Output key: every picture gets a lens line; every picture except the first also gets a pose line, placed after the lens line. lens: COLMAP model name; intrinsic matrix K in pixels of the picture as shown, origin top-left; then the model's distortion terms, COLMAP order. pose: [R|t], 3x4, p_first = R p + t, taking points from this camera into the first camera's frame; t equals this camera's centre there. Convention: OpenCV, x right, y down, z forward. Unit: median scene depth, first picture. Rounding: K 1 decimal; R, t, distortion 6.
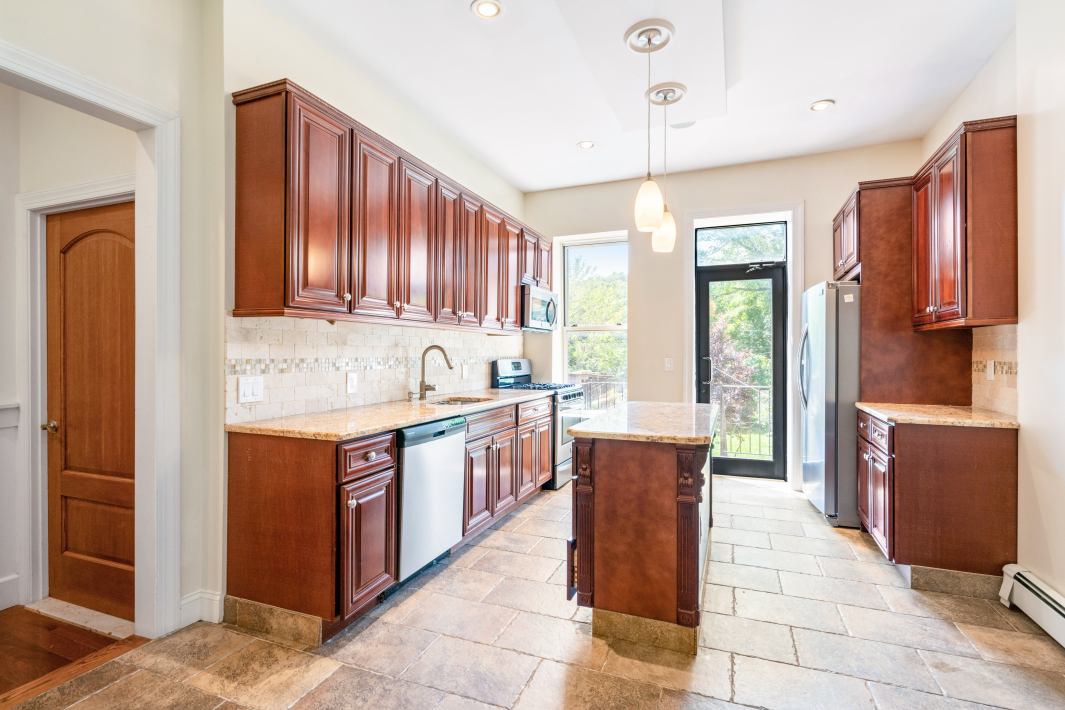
lens RADIAL K [[509.7, 0, 533.3], [0, 509.7, 353.4], [0, 0, 1]] dist [0.002420, -0.000021]
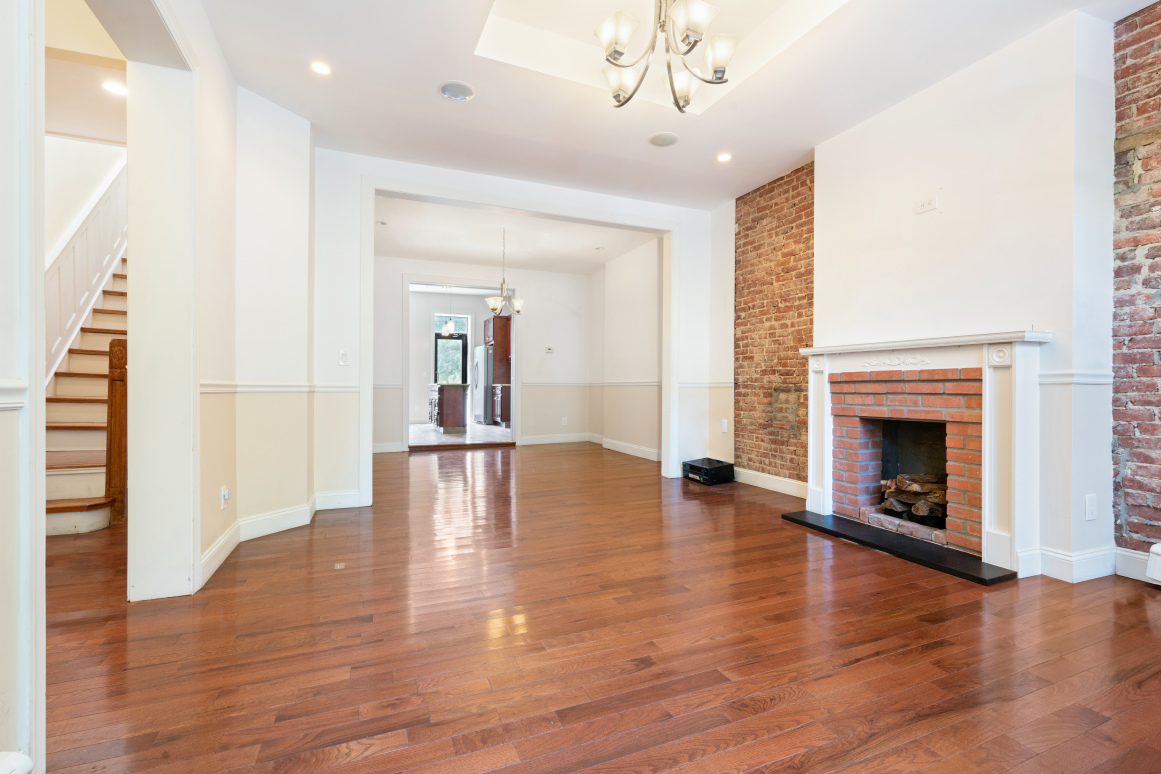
lens RADIAL K [[555.7, 0, 574.7], [0, 555.7, 385.6], [0, 0, 1]] dist [0.002420, -0.000021]
pose [[0.726419, -0.000026, 0.687252, -1.451461], [-0.006064, 0.999961, 0.006447, 0.085027], [-0.687225, -0.008850, 0.726391, -1.978792]]
